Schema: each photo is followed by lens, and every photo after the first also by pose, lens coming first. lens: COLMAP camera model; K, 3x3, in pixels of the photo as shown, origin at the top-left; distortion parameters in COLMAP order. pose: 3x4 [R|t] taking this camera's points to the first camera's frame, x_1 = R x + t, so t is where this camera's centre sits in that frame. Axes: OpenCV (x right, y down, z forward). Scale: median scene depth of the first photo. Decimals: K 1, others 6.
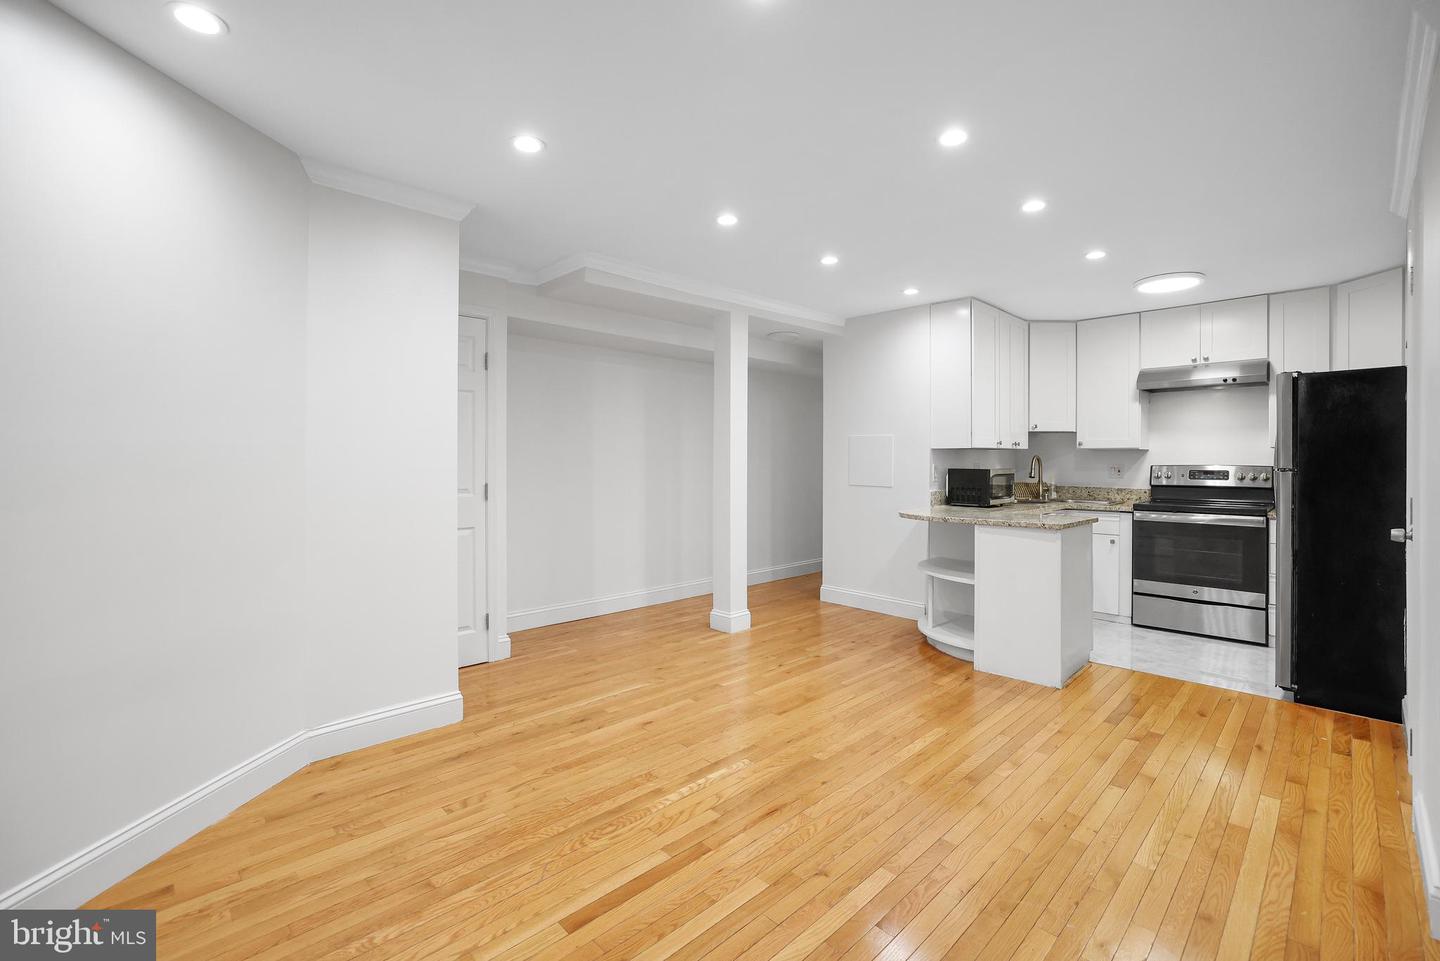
lens RADIAL K [[628.5, 0, 714.8], [0, 628.5, 462.9], [0, 0, 1]] dist [-0.036028, 0.014558]
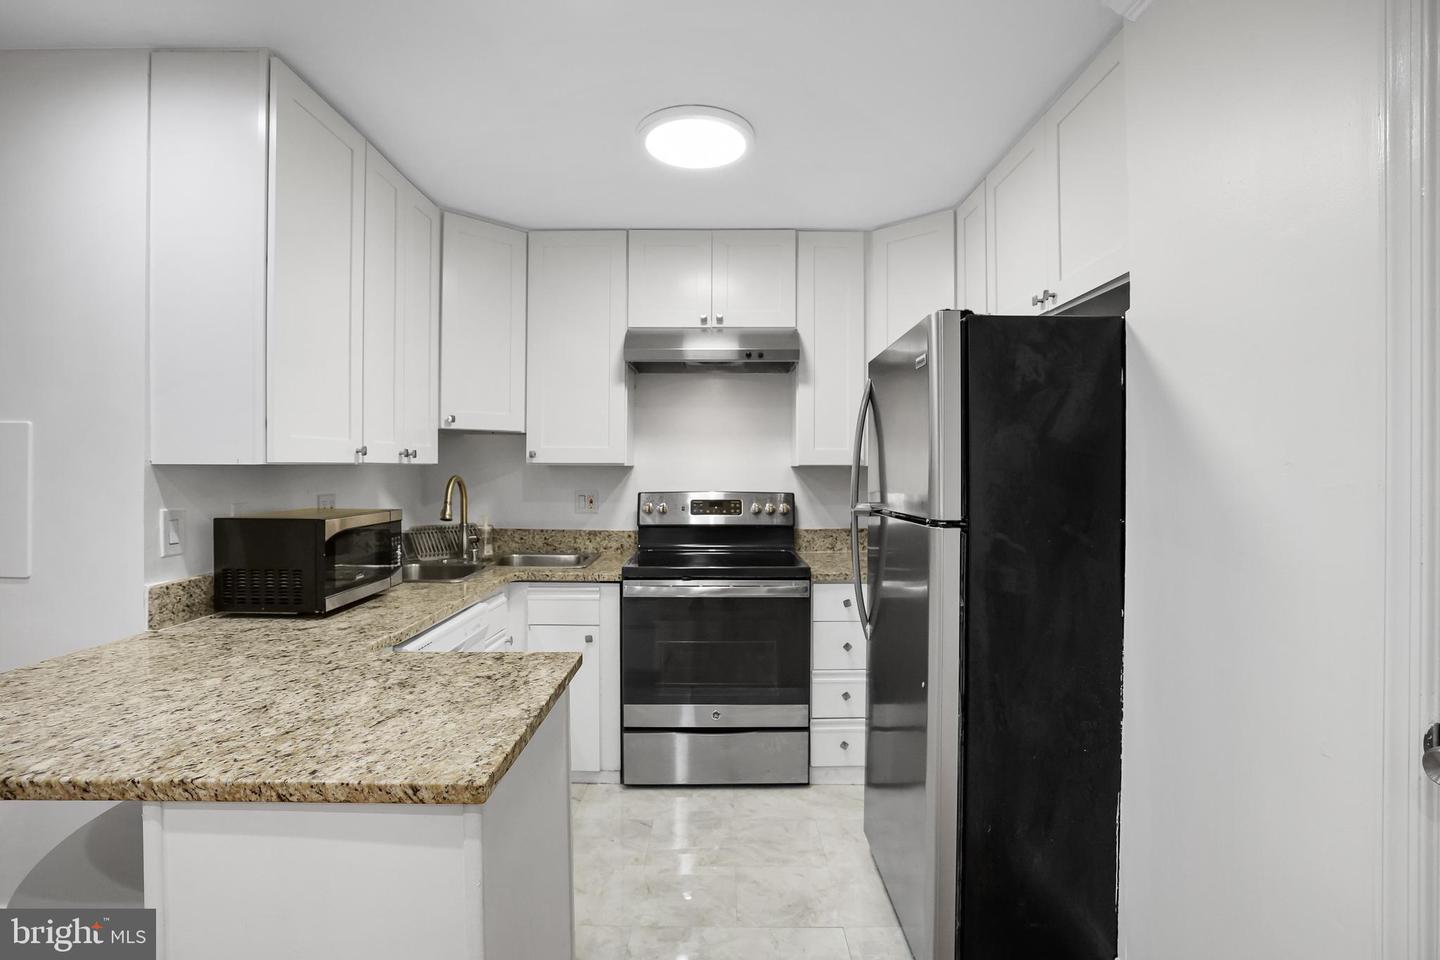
lens RADIAL K [[680.8, 0, 720.0], [0, 680.8, 480.0], [0, 0, 1]] dist [-0.032901, 0.000032]
pose [[0.690211, -0.010700, 0.723529, 0.297188], [0.000859, 0.999902, 0.013968, -0.018596], [-0.723608, -0.009019, 0.690153, 0.516432]]
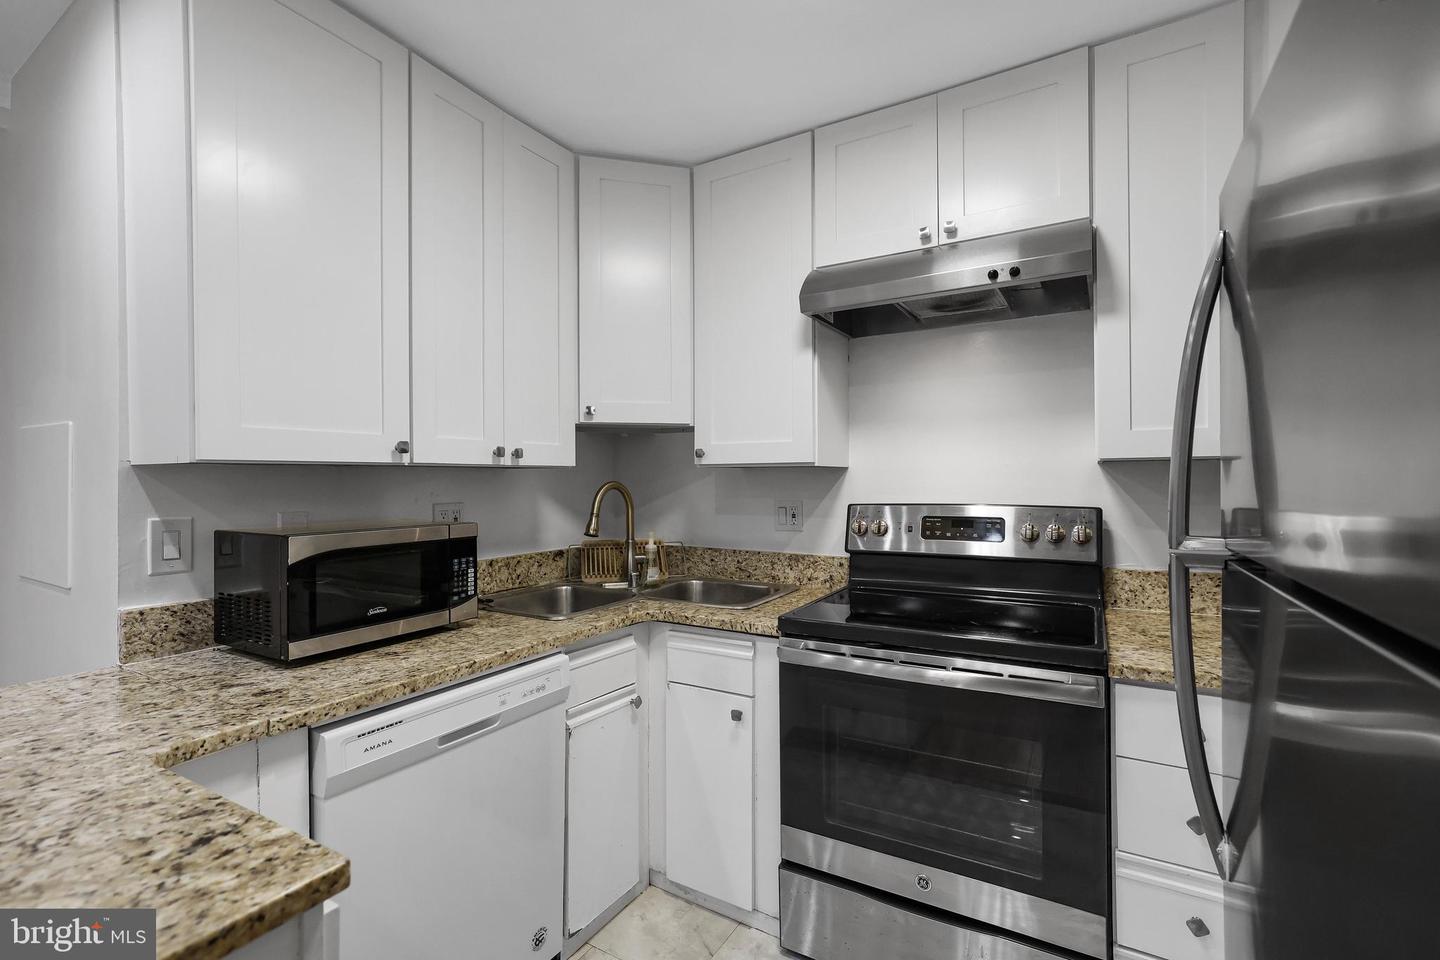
lens RADIAL K [[647.0, 0, 720.0], [0, 647.0, 480.0], [0, 0, 1]] dist [-0.005521, -0.000071]
pose [[0.960832, -0.005350, 0.277078, 0.527148], [0.007187, 0.999958, -0.005612, -0.011720], [-0.277037, 0.007384, 0.960831, 0.632905]]
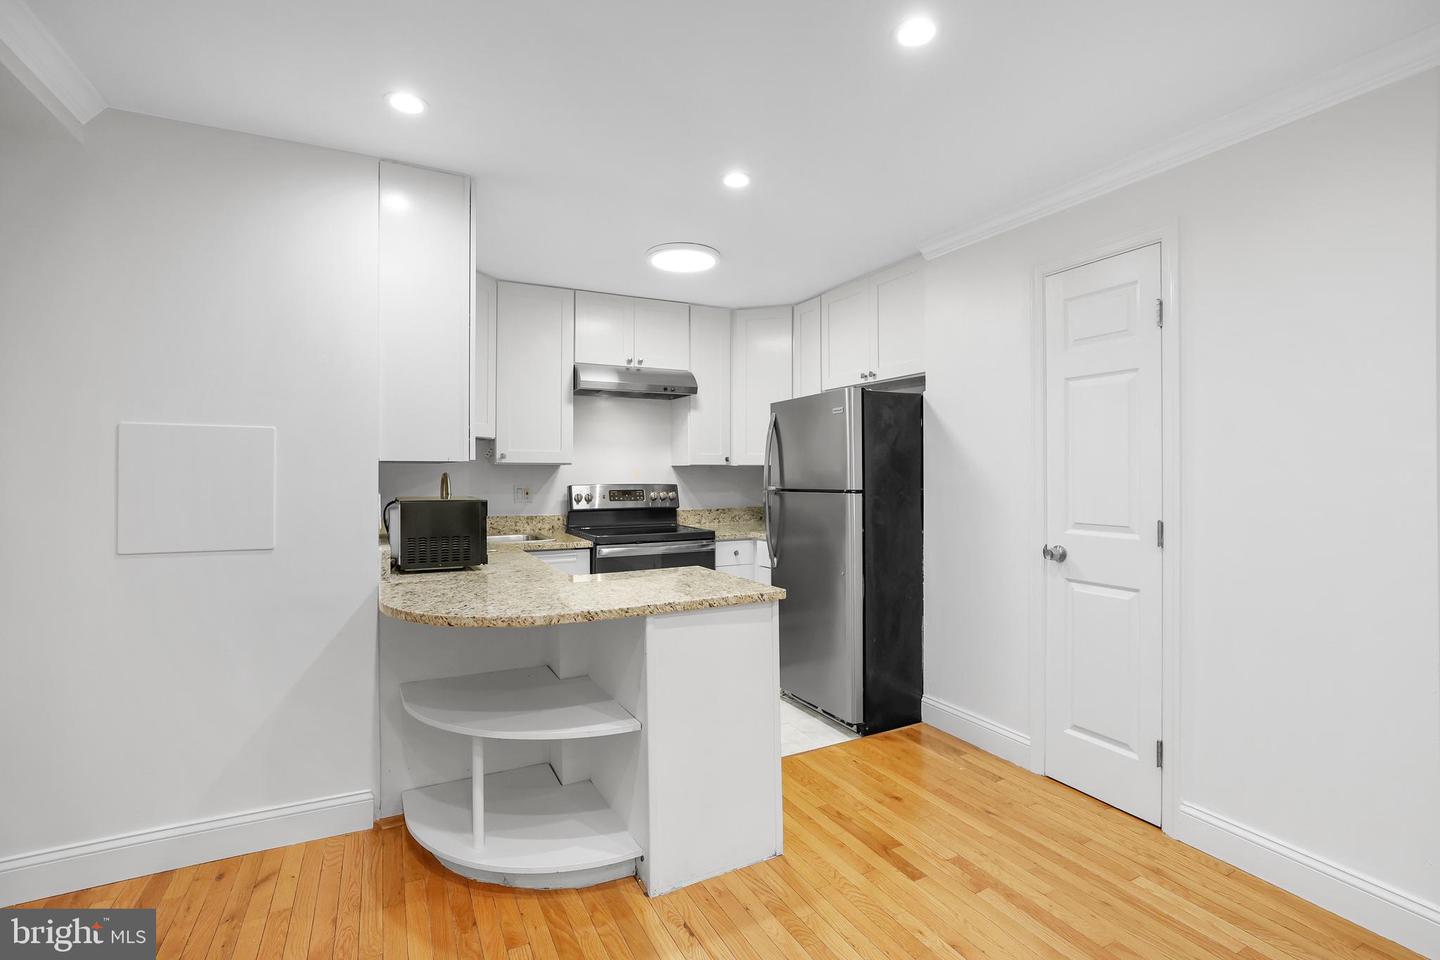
lens RADIAL K [[663.6, 0, 720.0], [0, 663.6, 480.0], [0, 0, 1]] dist [-0.003645, 0.000029]
pose [[0.284615, -0.011632, 0.958571, -0.065306], [0.005345, 0.999930, 0.010547, -0.011760], [-0.958627, 0.002122, 0.284658, 0.607971]]
